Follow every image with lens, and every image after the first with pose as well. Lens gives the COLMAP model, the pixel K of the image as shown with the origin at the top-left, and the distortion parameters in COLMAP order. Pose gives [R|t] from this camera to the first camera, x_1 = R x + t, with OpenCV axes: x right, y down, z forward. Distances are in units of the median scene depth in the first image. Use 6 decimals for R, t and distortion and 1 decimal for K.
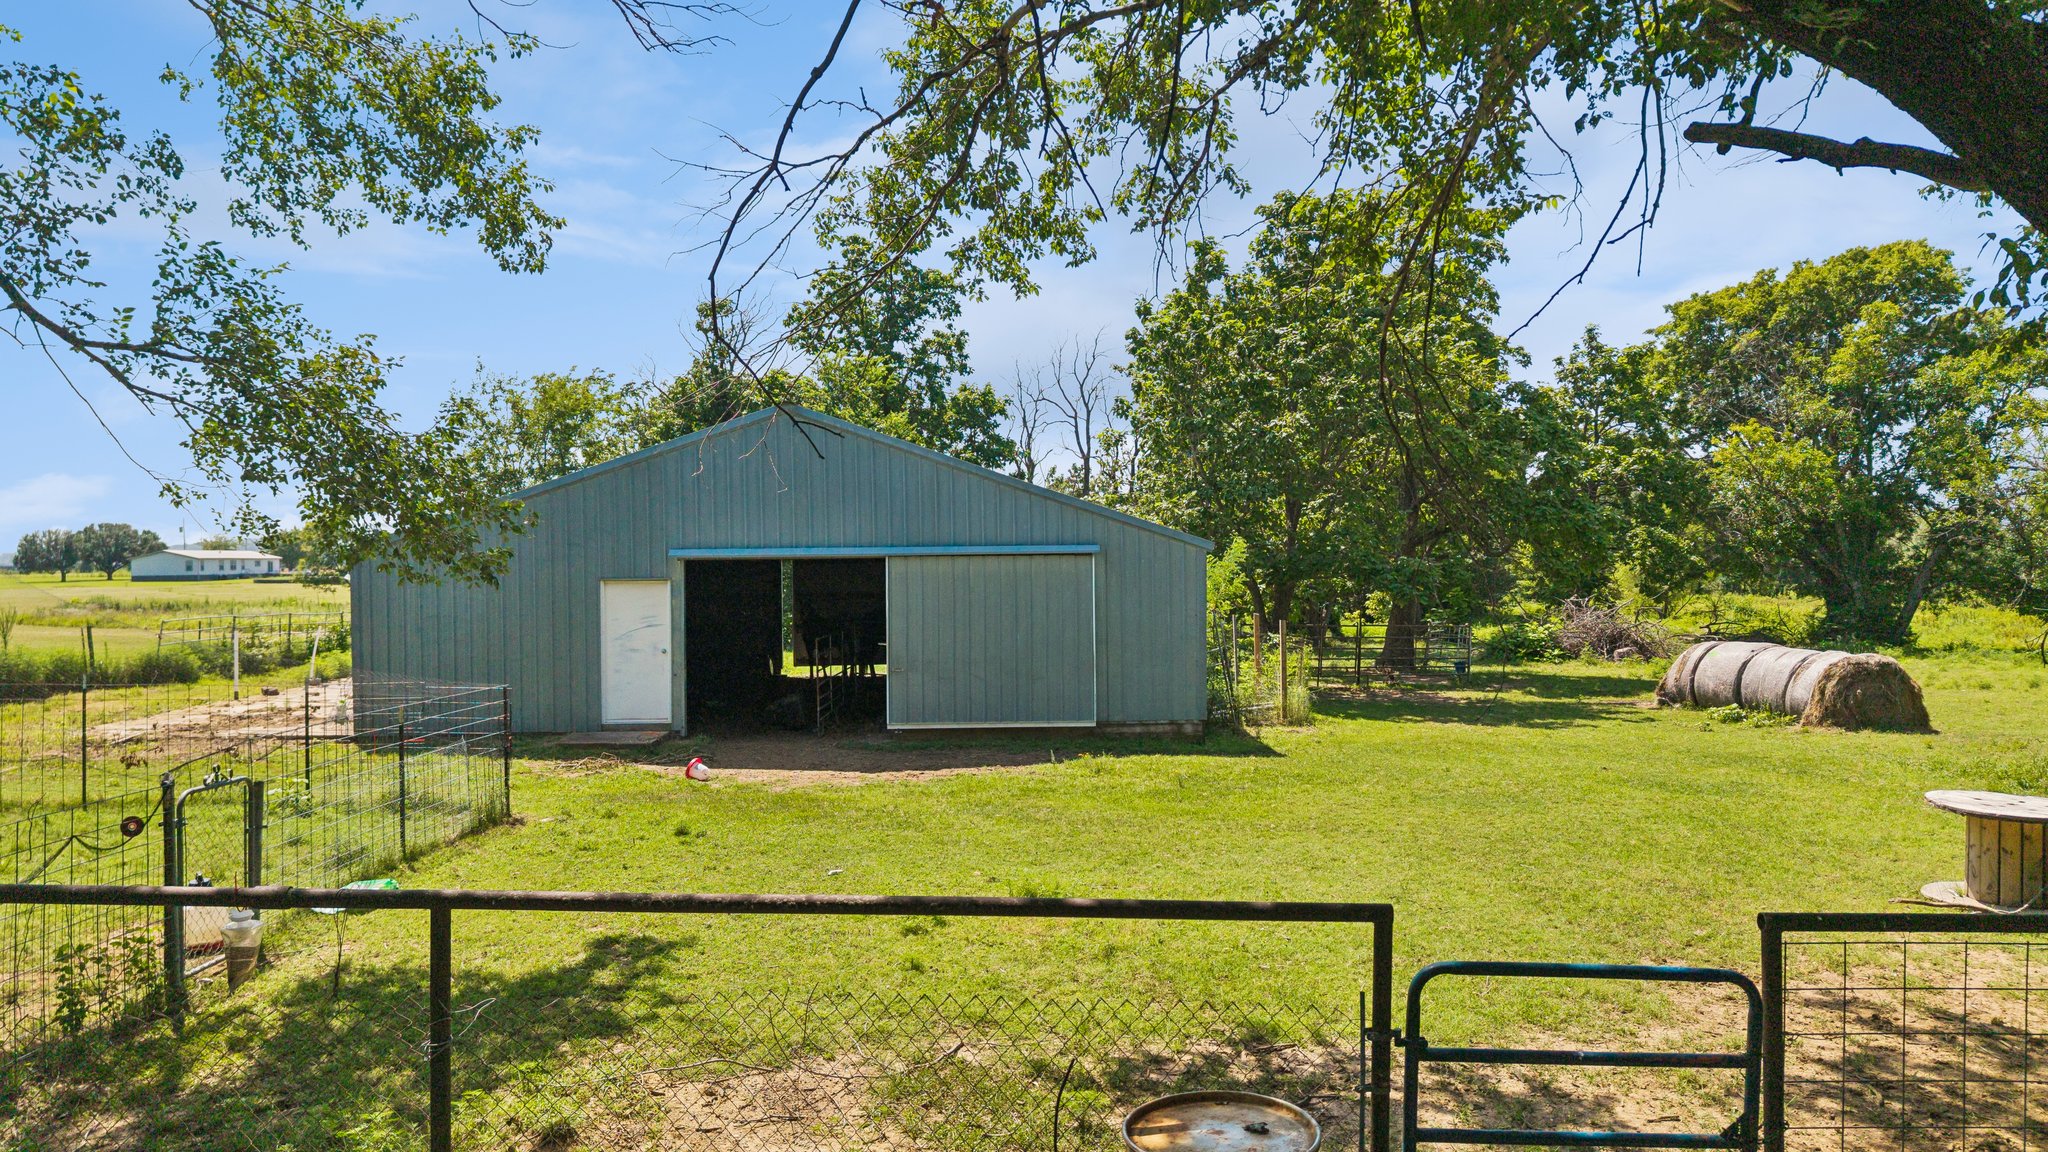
lens RADIAL K [[1357.4, 0, 1022.6], [0, 1357.4, 582.7], [0, 0, 1]] dist [-0.007530, -0.024928]
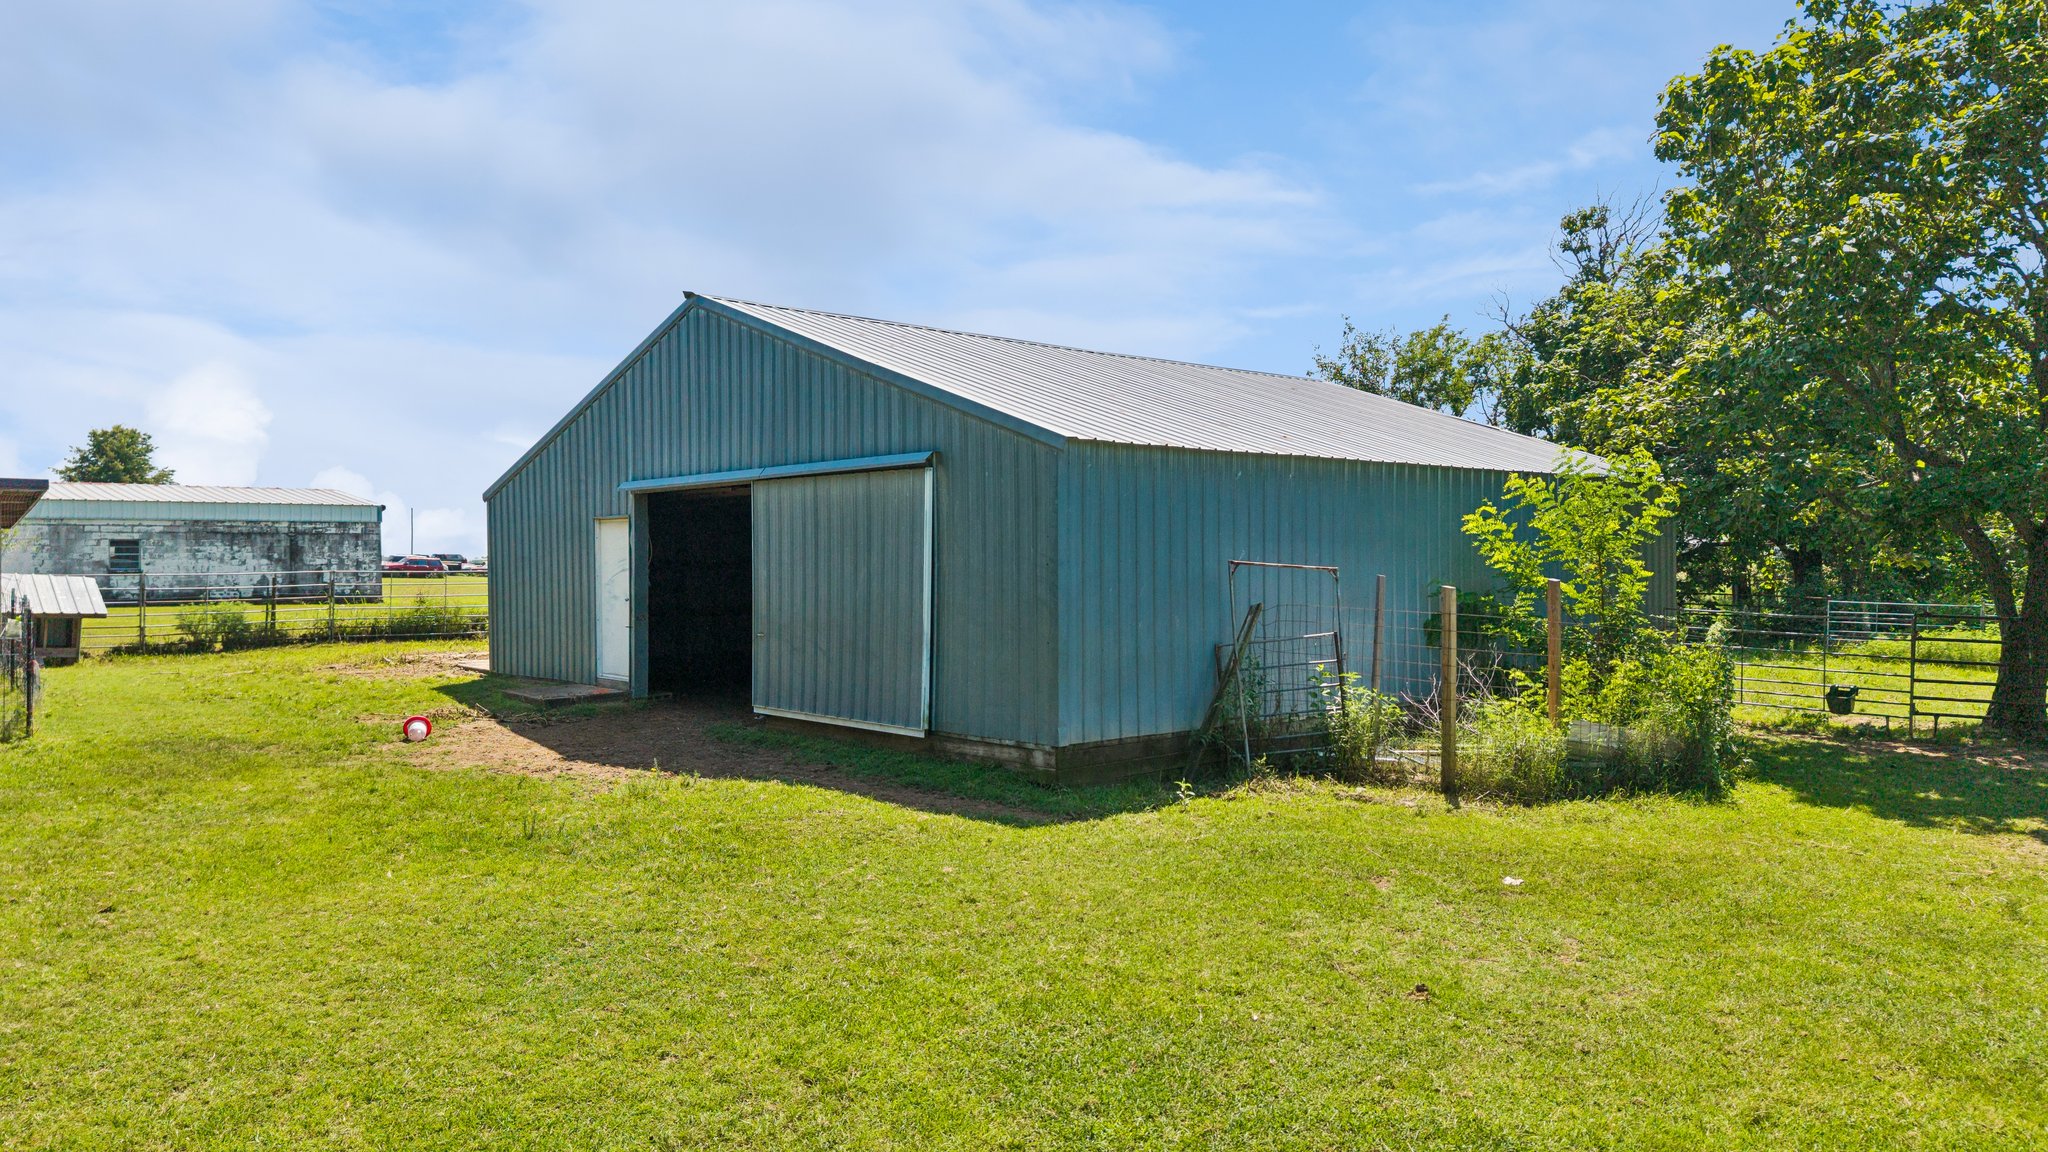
lens RADIAL K [[1357.4, 0, 1023.8], [0, 1357.4, 575.8], [0, 0, 1]] dist [-0.007530, -0.024928]
pose [[0.683893, 0.011769, -0.729488, 0.427994], [-0.001177, 0.999886, 0.015028, 0.016194], [0.729582, -0.009420, 0.683829, 0.473177]]
